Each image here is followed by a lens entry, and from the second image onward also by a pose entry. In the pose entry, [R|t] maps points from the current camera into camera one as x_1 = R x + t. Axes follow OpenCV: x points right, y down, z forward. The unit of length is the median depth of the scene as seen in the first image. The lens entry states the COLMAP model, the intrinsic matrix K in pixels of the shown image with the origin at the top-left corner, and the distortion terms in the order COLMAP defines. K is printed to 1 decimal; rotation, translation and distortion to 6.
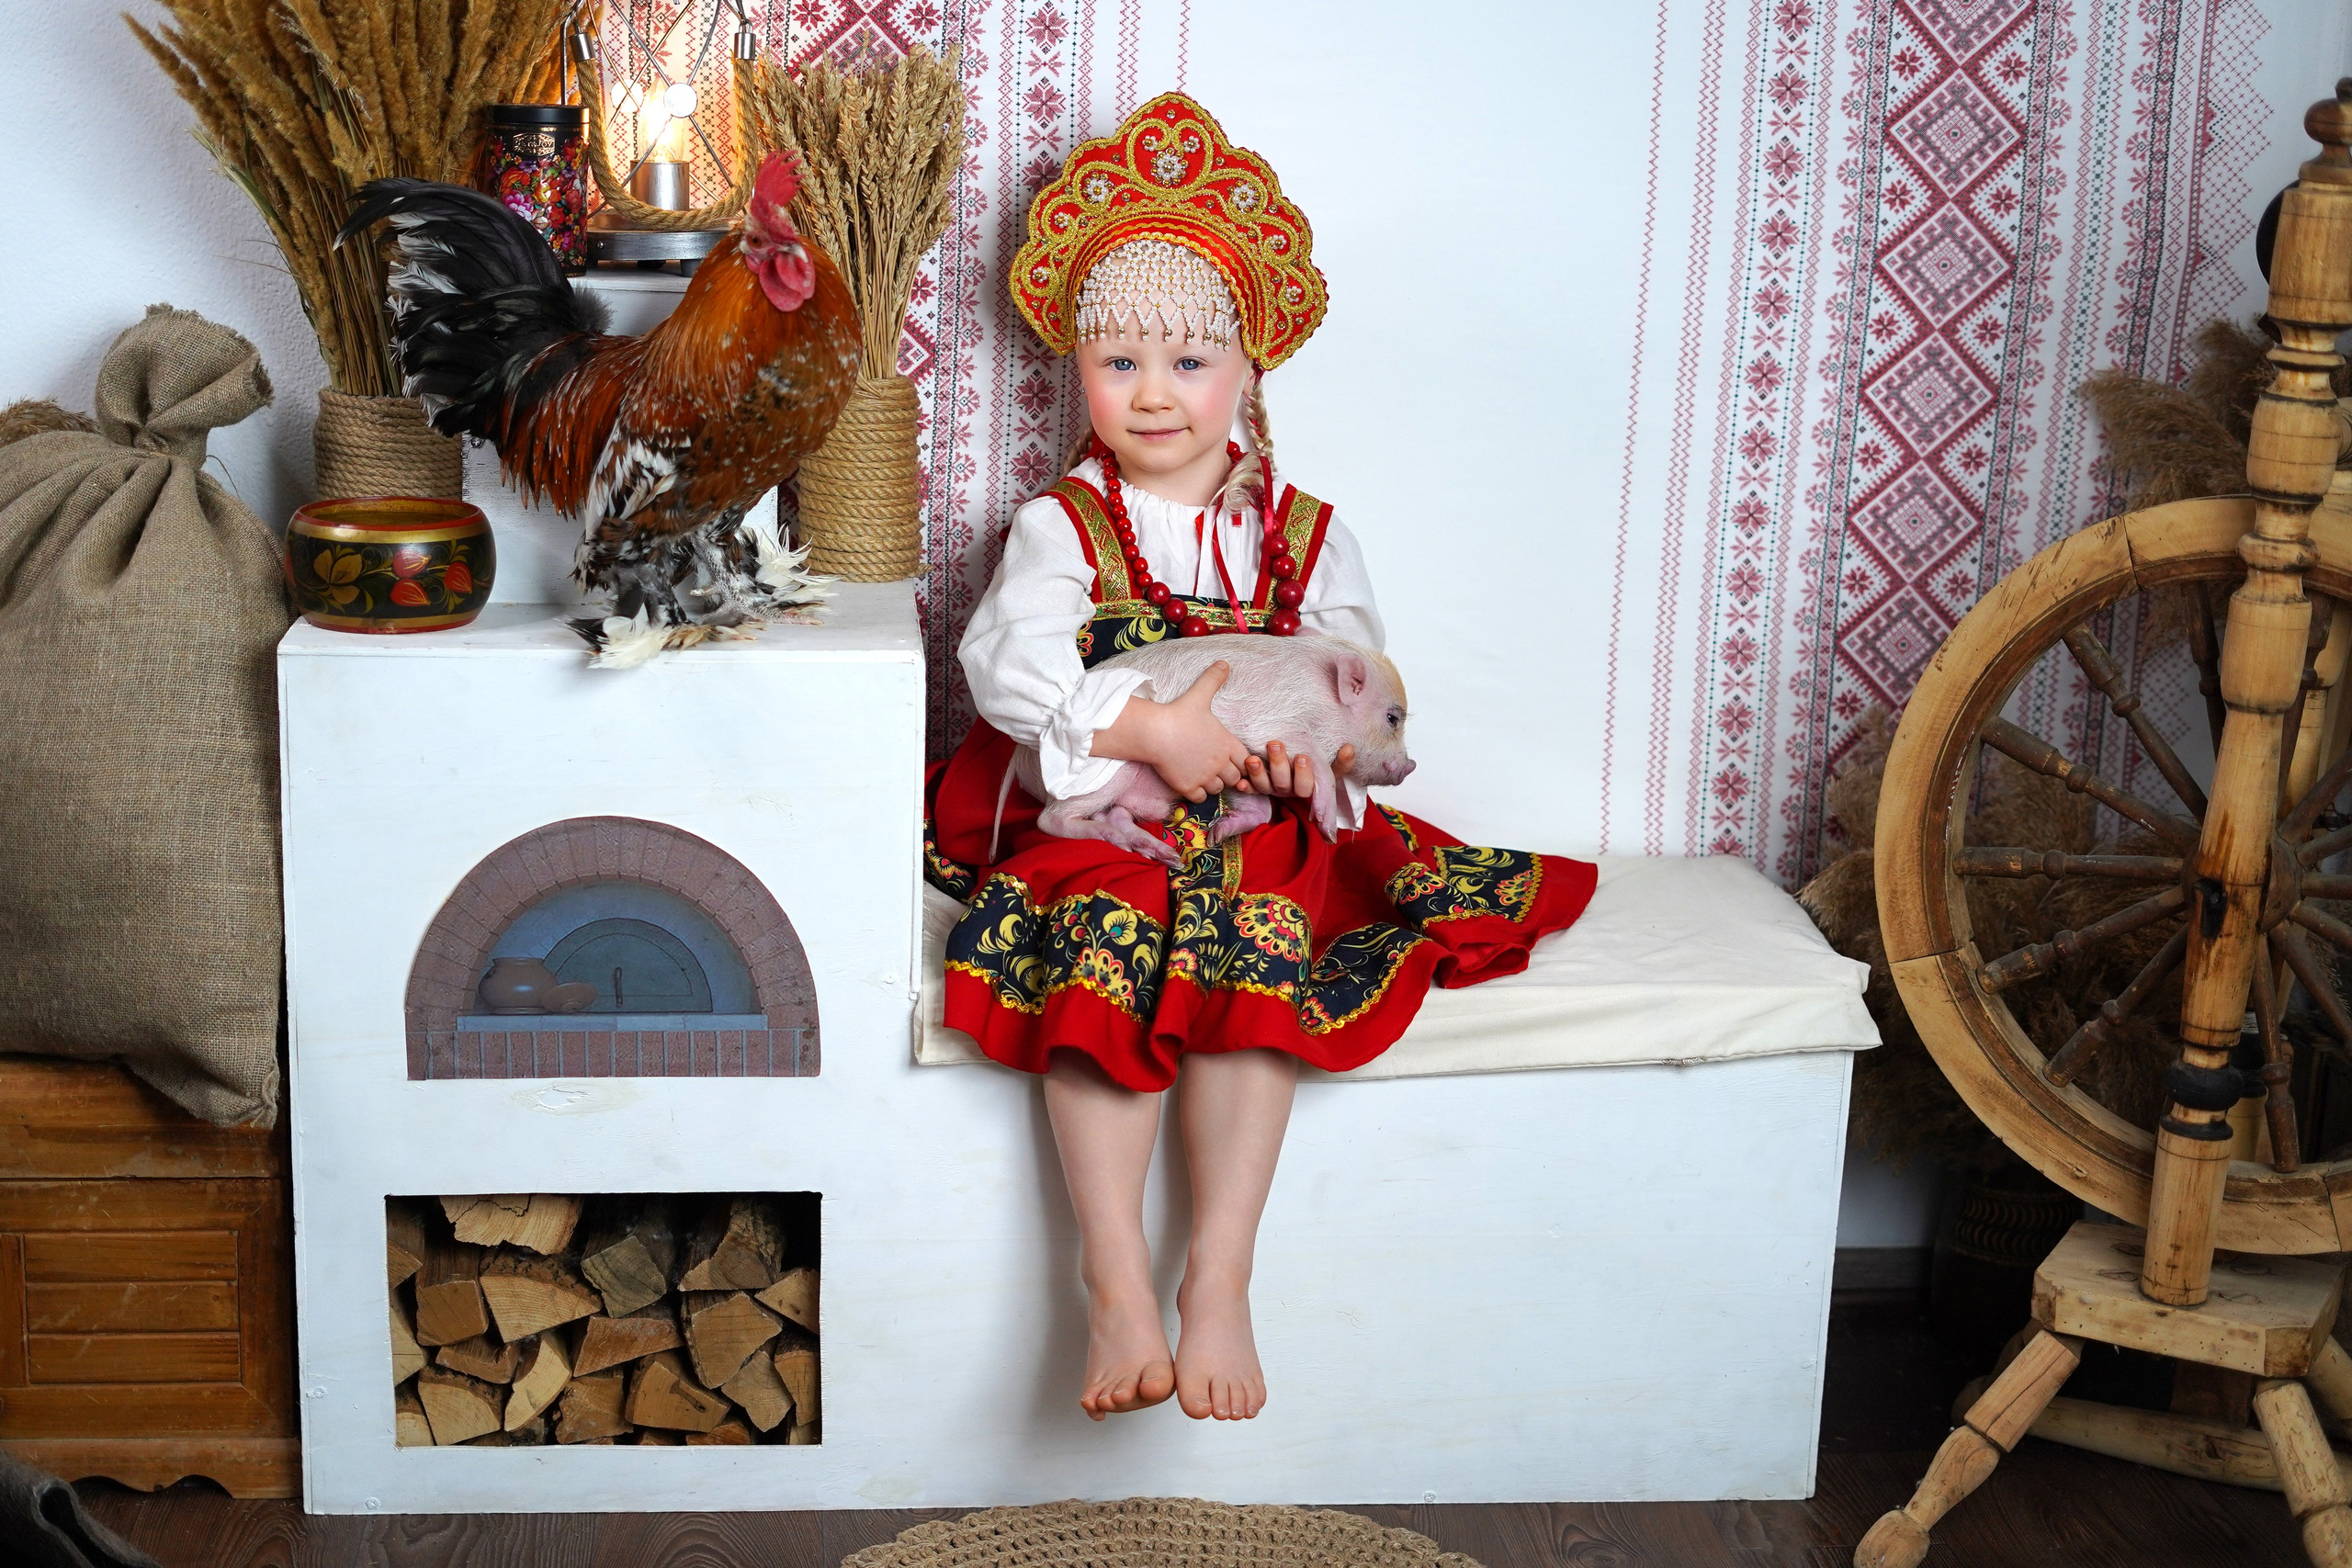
lens RADIAL K [[3482.9, 0, 981.5], [0, 3482.9, 754.6], [0, 0, 1]] dist [0.231554, 0.047037]
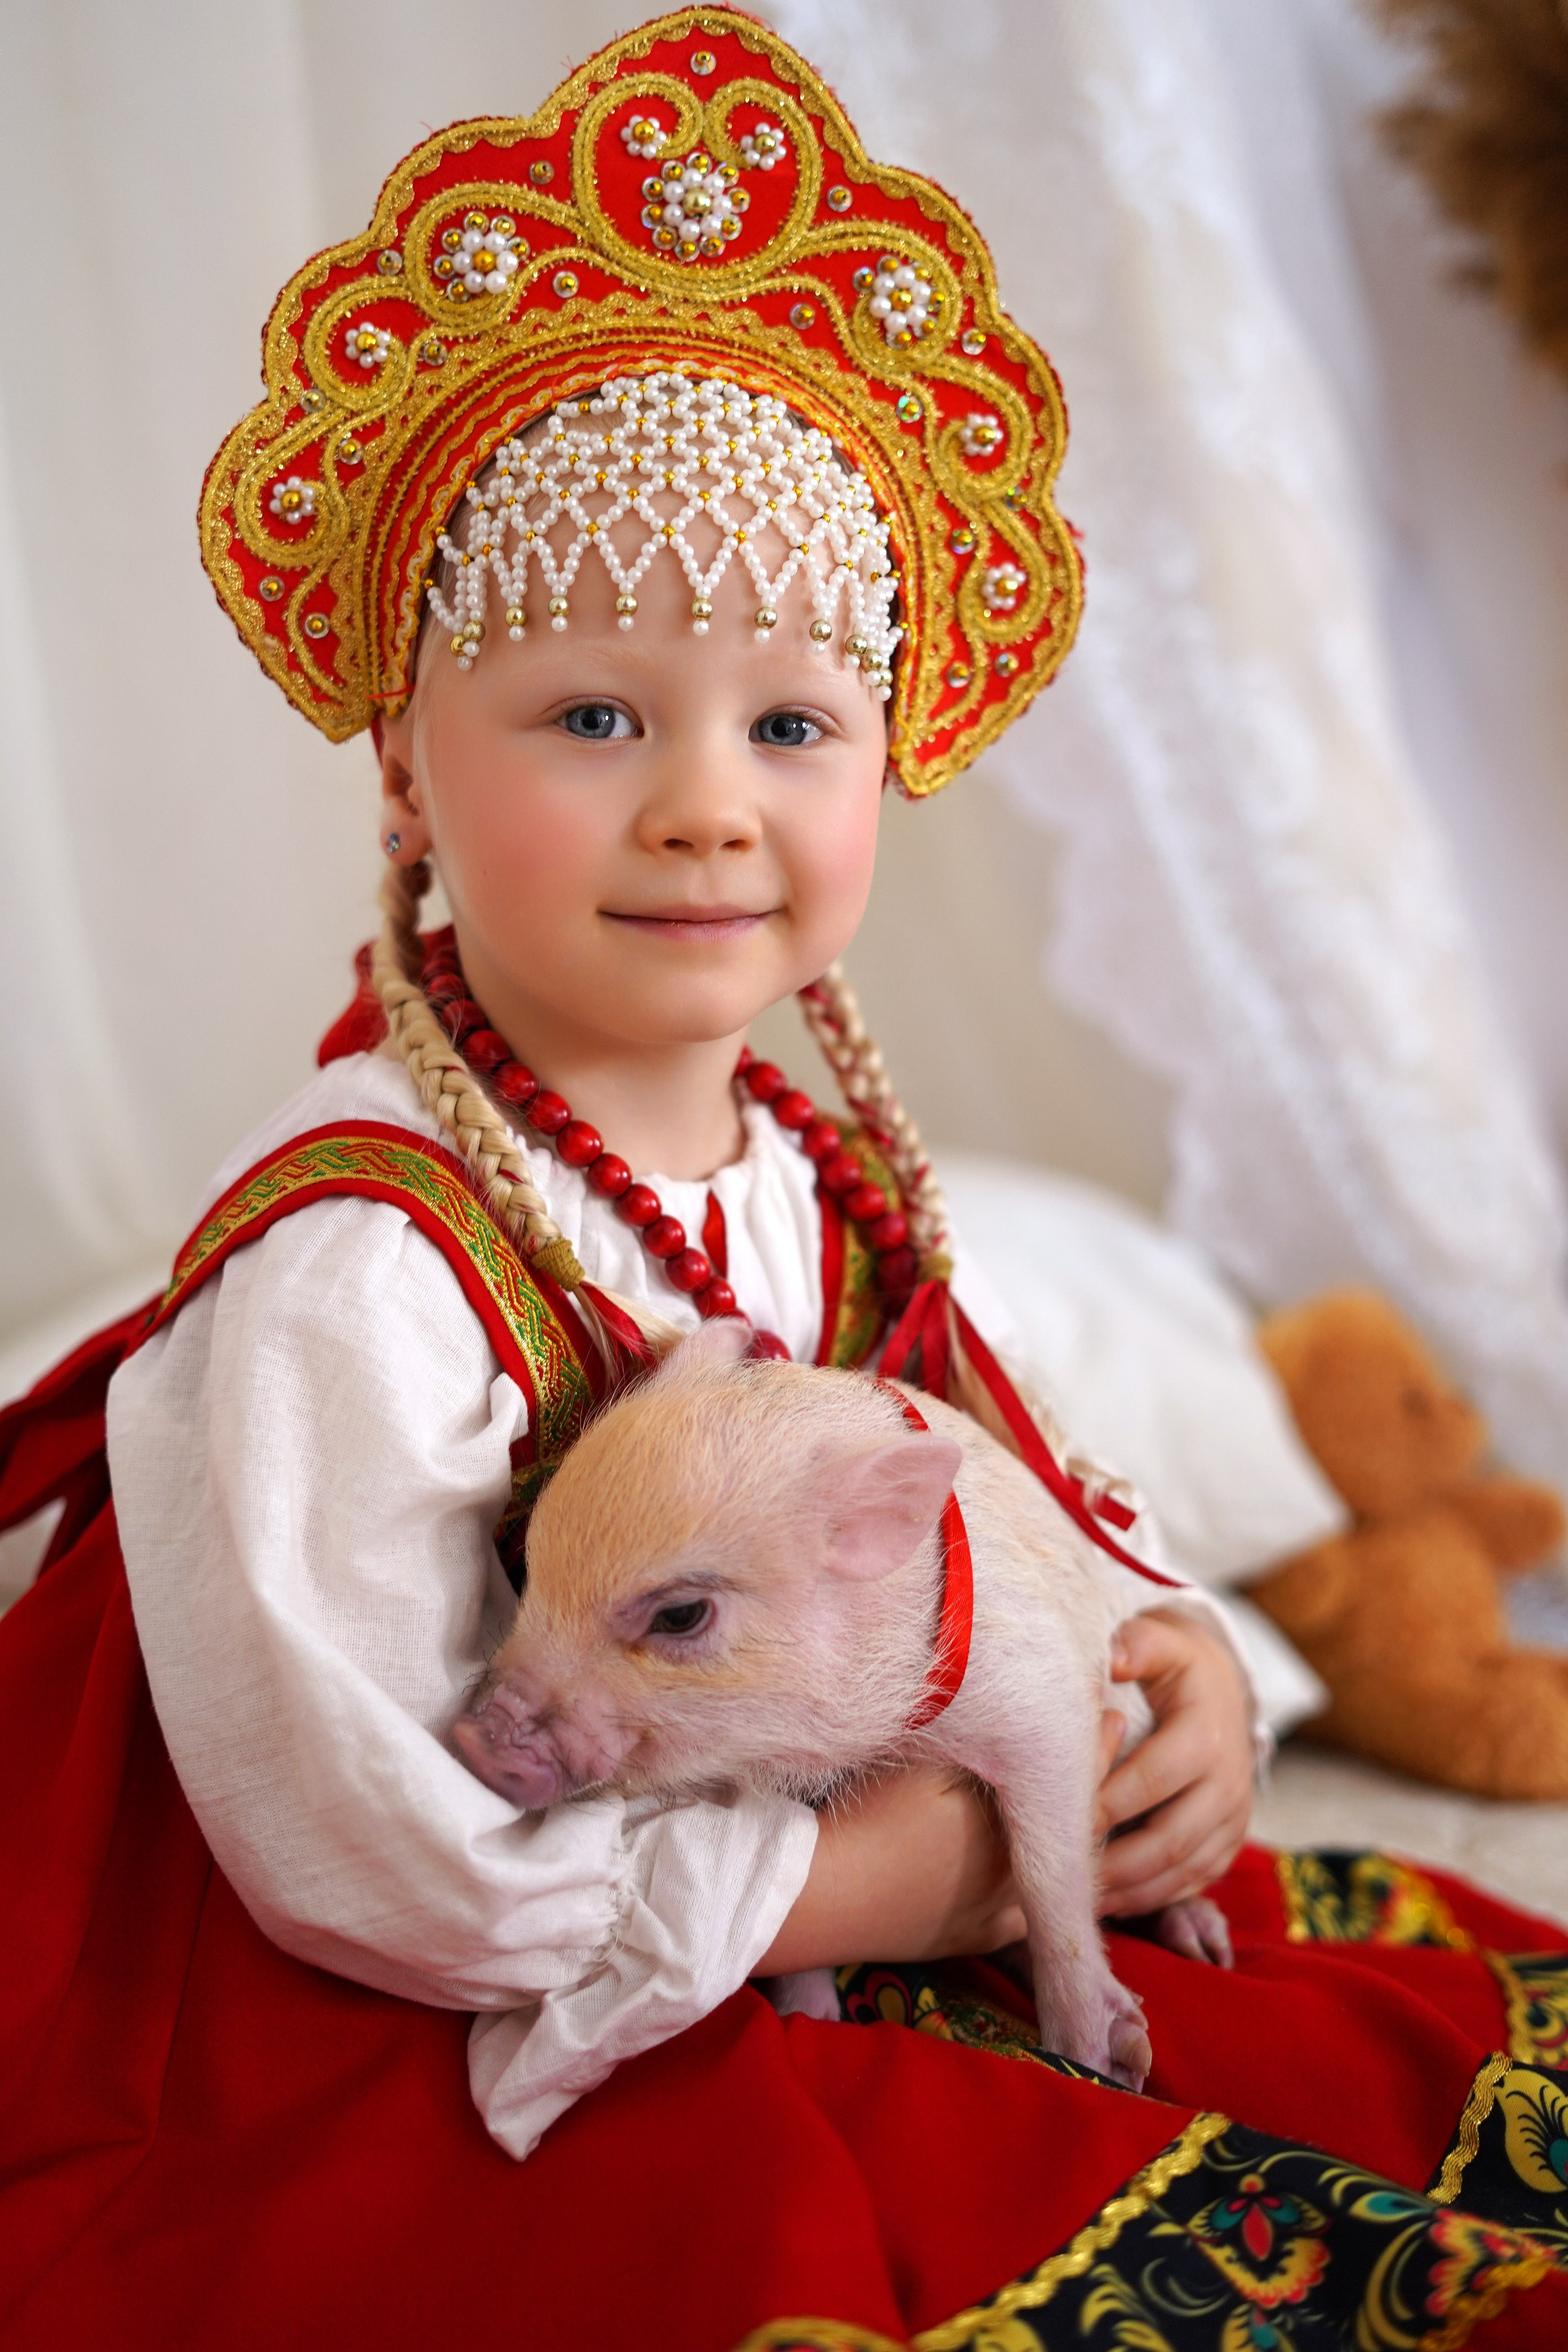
lens RADIAL K [[3756.4, 0, 778.7], [0, 3756.4, 1167.9], [0, 0, 1]] dist [-0.036129, 0.186589]
pose [[0.904993, 0.031873, 0.424232, -0.100169], [0.054233, 0.980411, -0.189351, 0.003400], [-0.421956, 0.194369, 0.885536, 0.675824]]
